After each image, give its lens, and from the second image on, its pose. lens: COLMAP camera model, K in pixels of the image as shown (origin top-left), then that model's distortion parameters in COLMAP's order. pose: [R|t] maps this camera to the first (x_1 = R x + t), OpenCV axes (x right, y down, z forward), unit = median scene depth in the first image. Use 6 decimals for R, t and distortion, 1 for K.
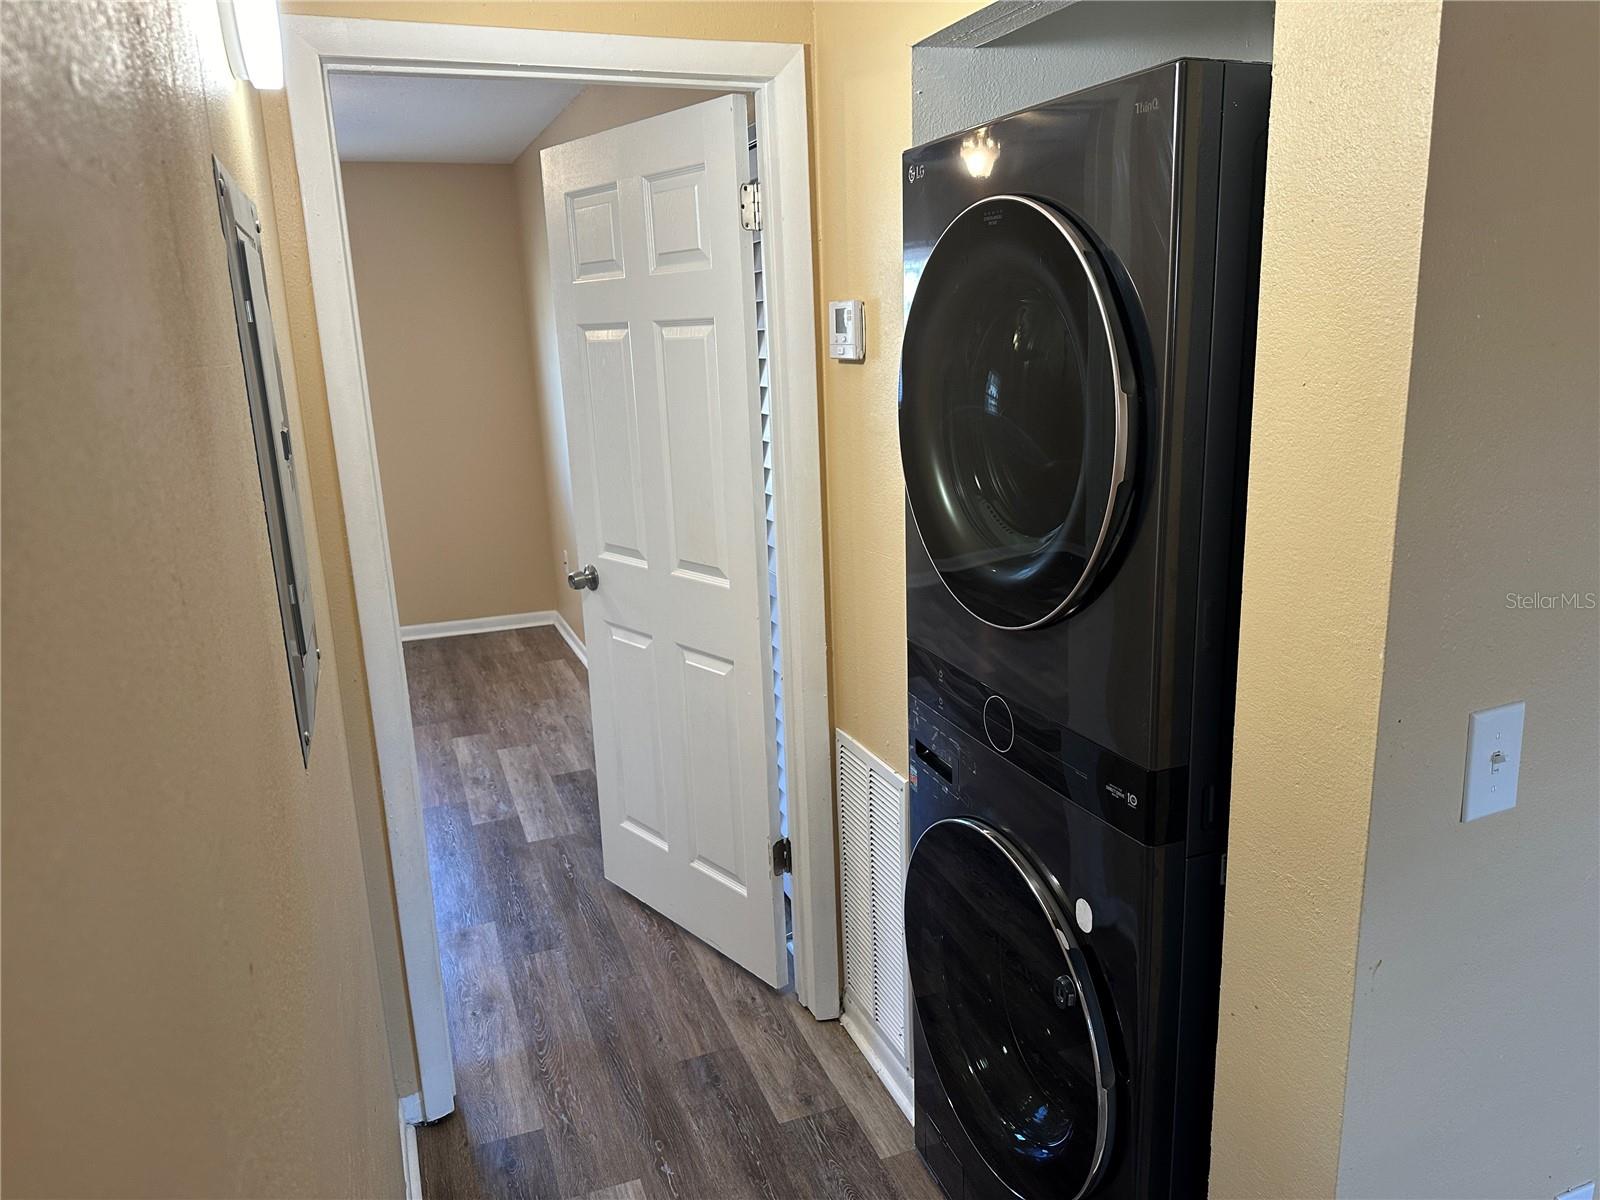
lens RADIAL K [[1130.2, 0, 800.0], [0, 1130.2, 600.0], [0, 0, 1]] dist [0.004705, -0.072218]
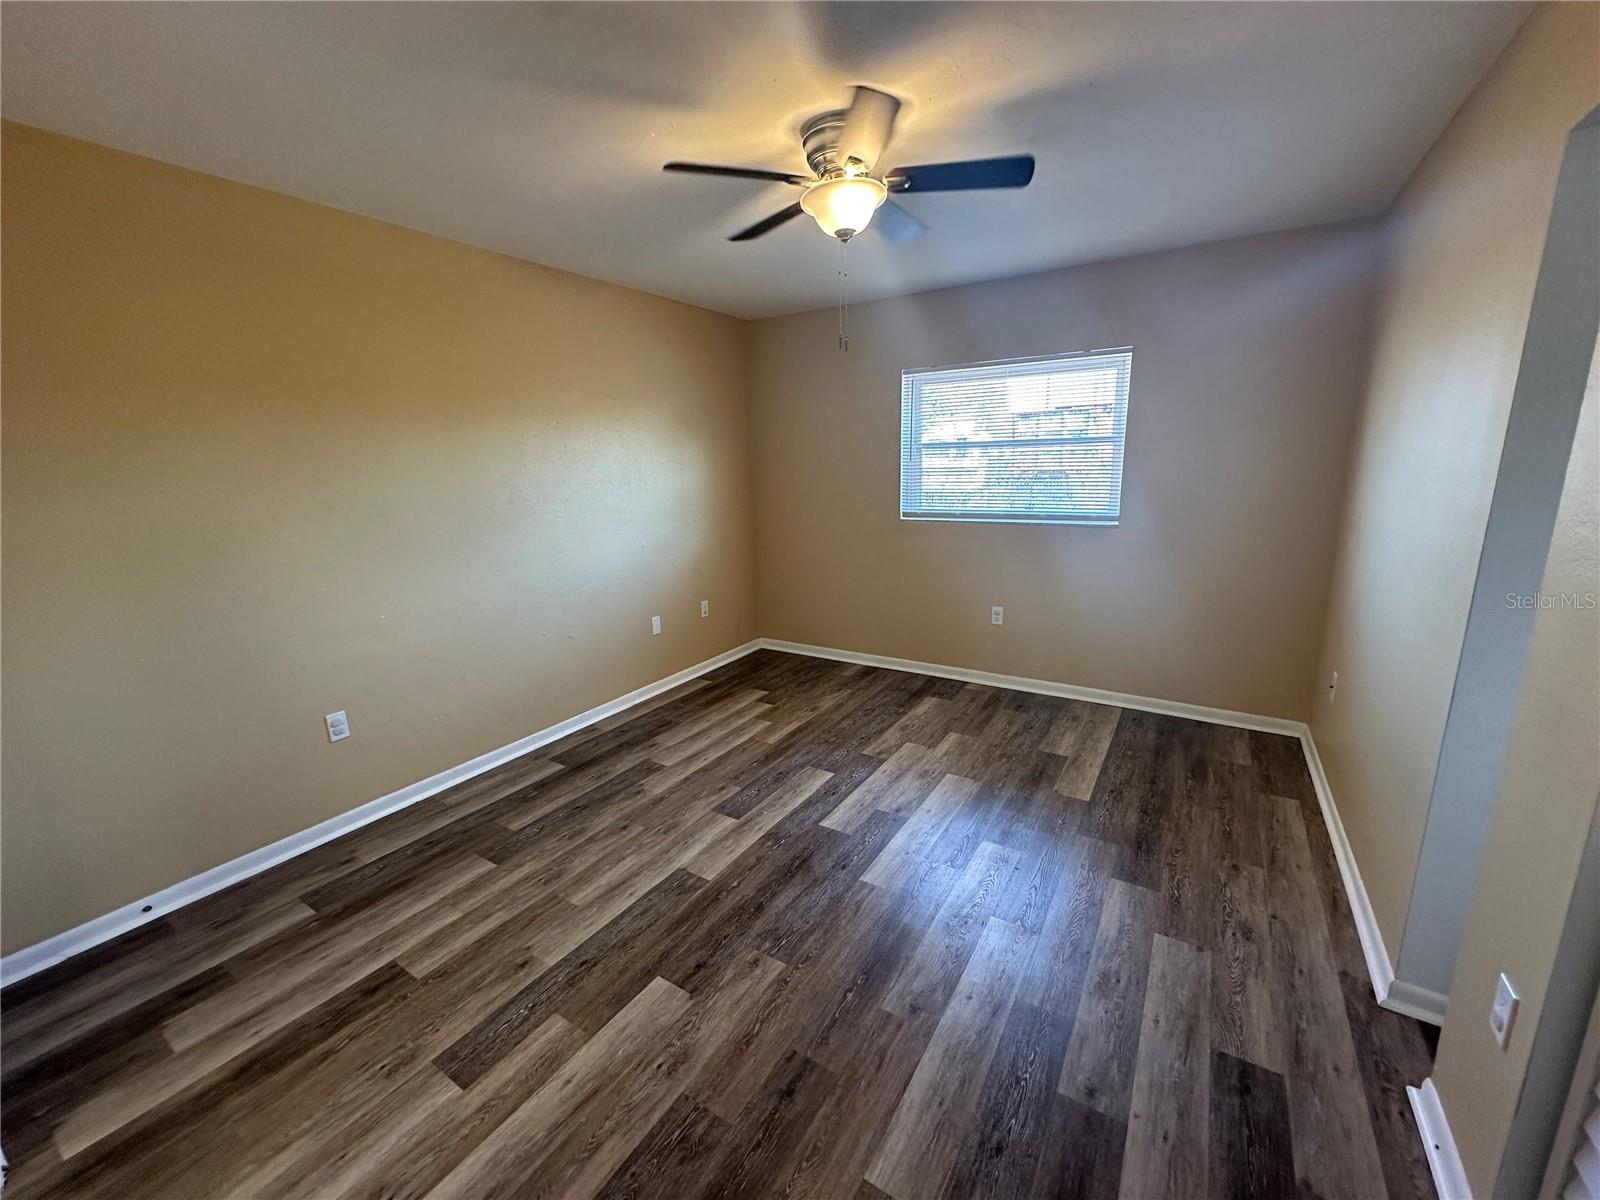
lens RADIAL K [[635.7, 0, 800.0], [0, 635.7, 600.0], [0, 0, 1]] dist [0.000996, 0.000539]
pose [[0.596199, 0.198070, -0.778019, -0.097003], [-0.183007, 0.977104, 0.108515, -0.086784], [0.781700, 0.077686, 0.618797, 0.431082]]
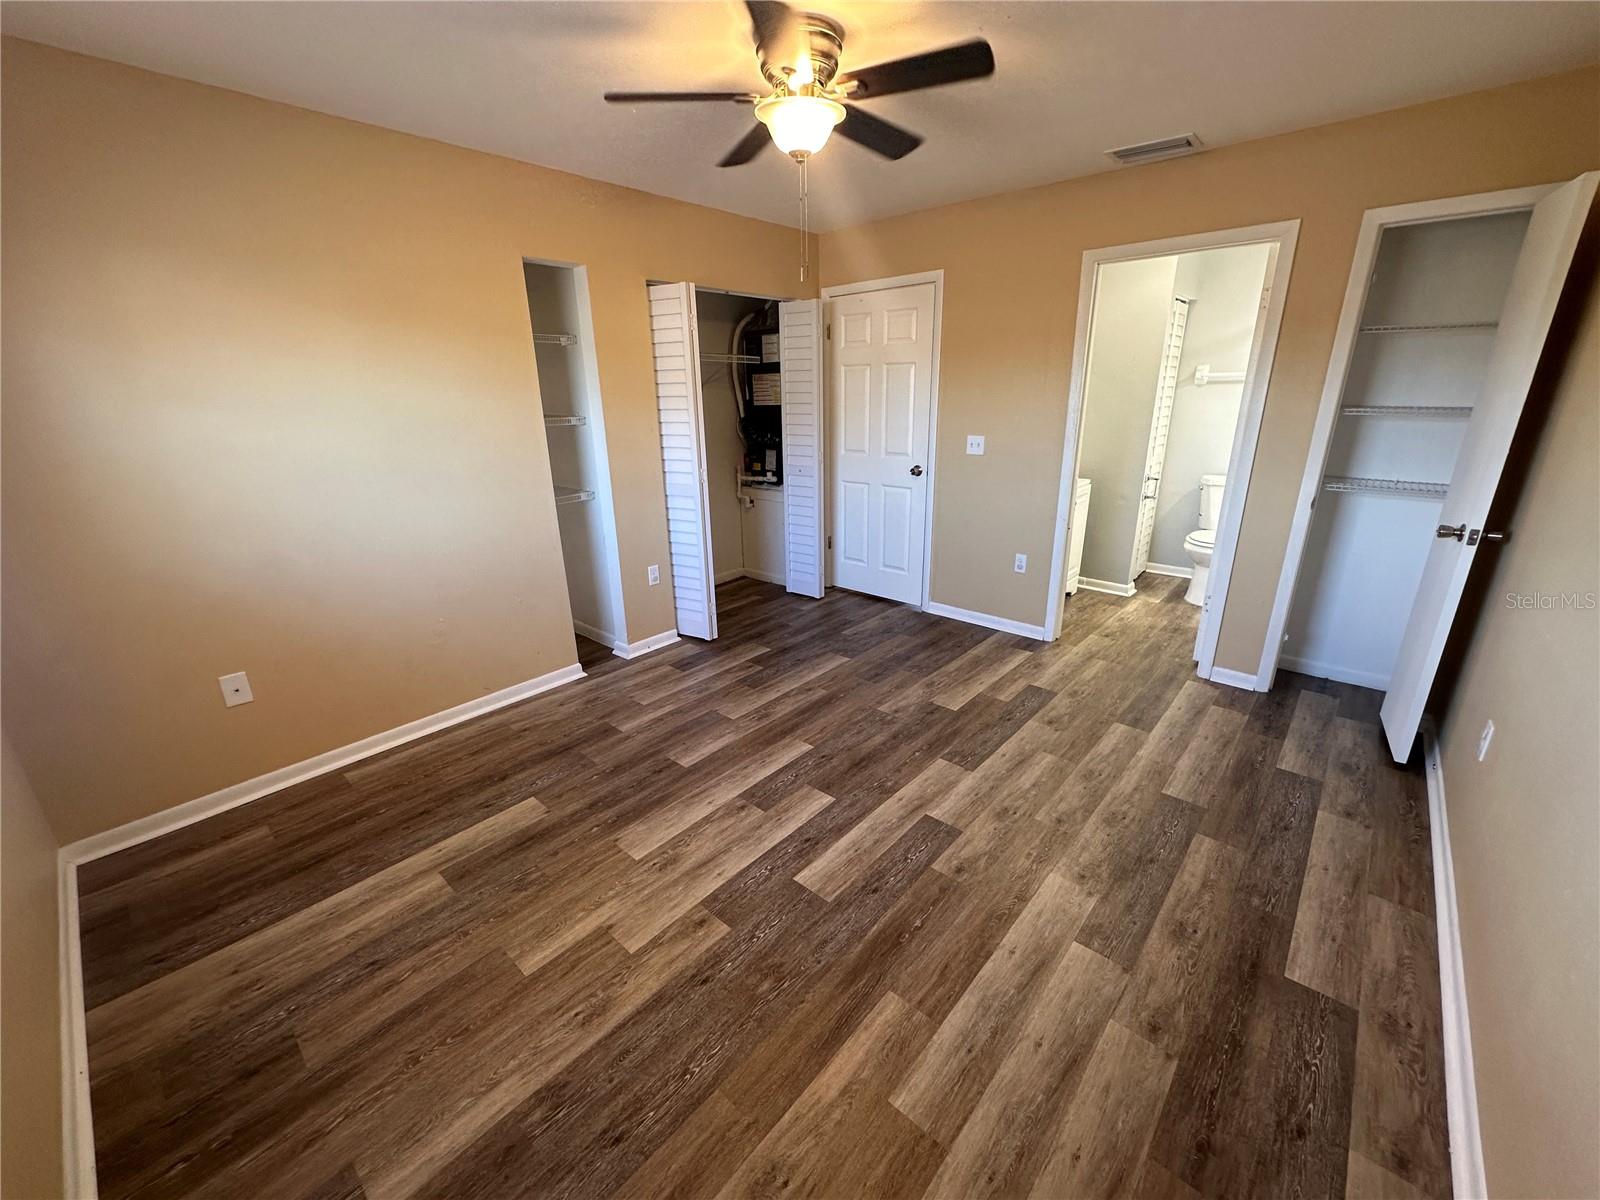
lens RADIAL K [[635.7, 0, 800.0], [0, 635.7, 600.0], [0, 0, 1]] dist [0.000996, 0.000539]
pose [[-0.456589, -0.239451, 0.856848, -0.803546], [0.240814, 0.893885, 0.378124, -0.174547], [-0.856466, 0.378988, -0.350476, 0.903061]]
